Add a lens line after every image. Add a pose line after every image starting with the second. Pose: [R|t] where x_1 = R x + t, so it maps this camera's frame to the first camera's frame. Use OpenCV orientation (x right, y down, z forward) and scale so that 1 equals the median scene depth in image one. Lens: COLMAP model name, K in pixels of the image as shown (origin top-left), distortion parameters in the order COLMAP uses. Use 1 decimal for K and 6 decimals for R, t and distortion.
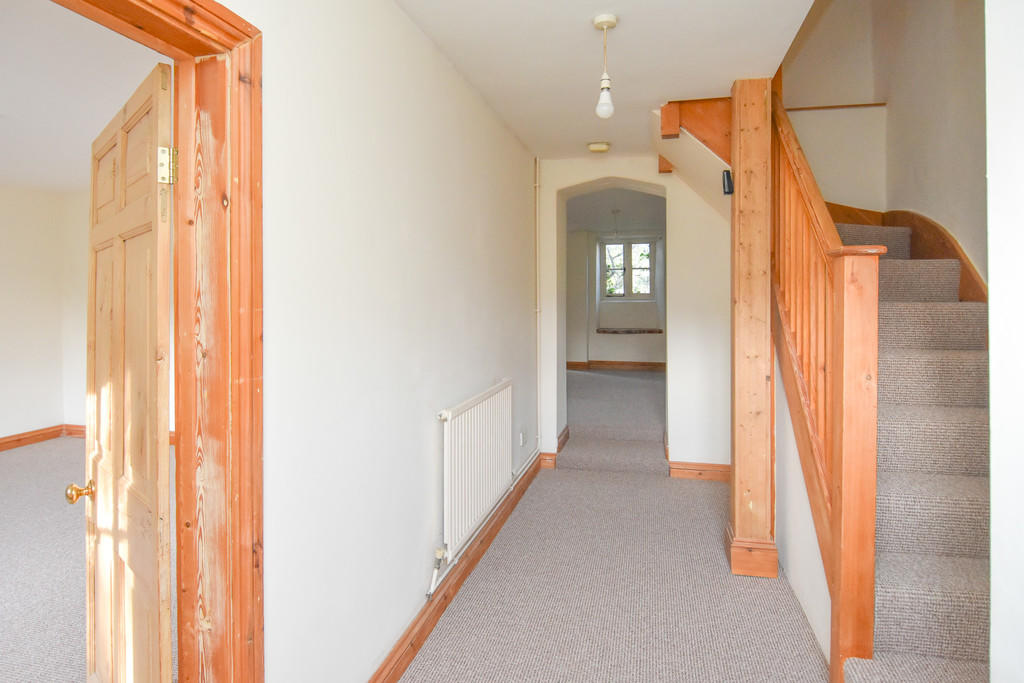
lens RADIAL K [[565.4, 0, 513.8], [0, 565.4, 297.0], [0, 0, 1]] dist [-0.003646, -0.001218]
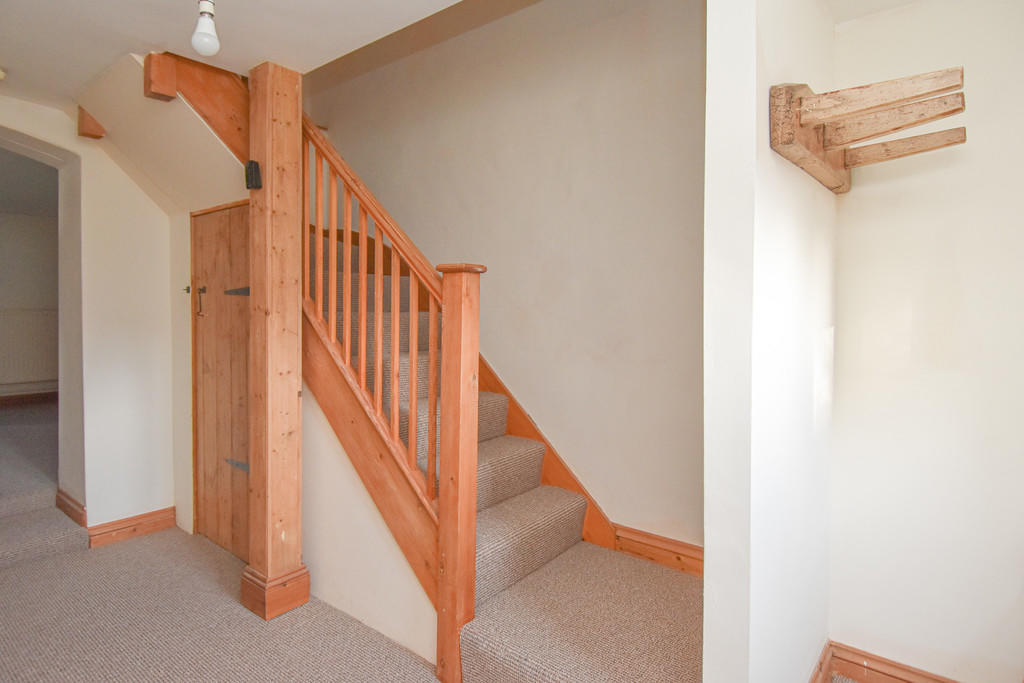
lens RADIAL K [[581.7, 0, 511.7], [0, 581.7, 312.7], [0, 0, 1]] dist [0.002403, -0.000129]
pose [[0.430403, -0.007236, 0.902608, -0.267827], [-0.003834, 0.999944, 0.009844, -0.002275], [-0.902629, -0.007697, 0.430352, 0.264047]]
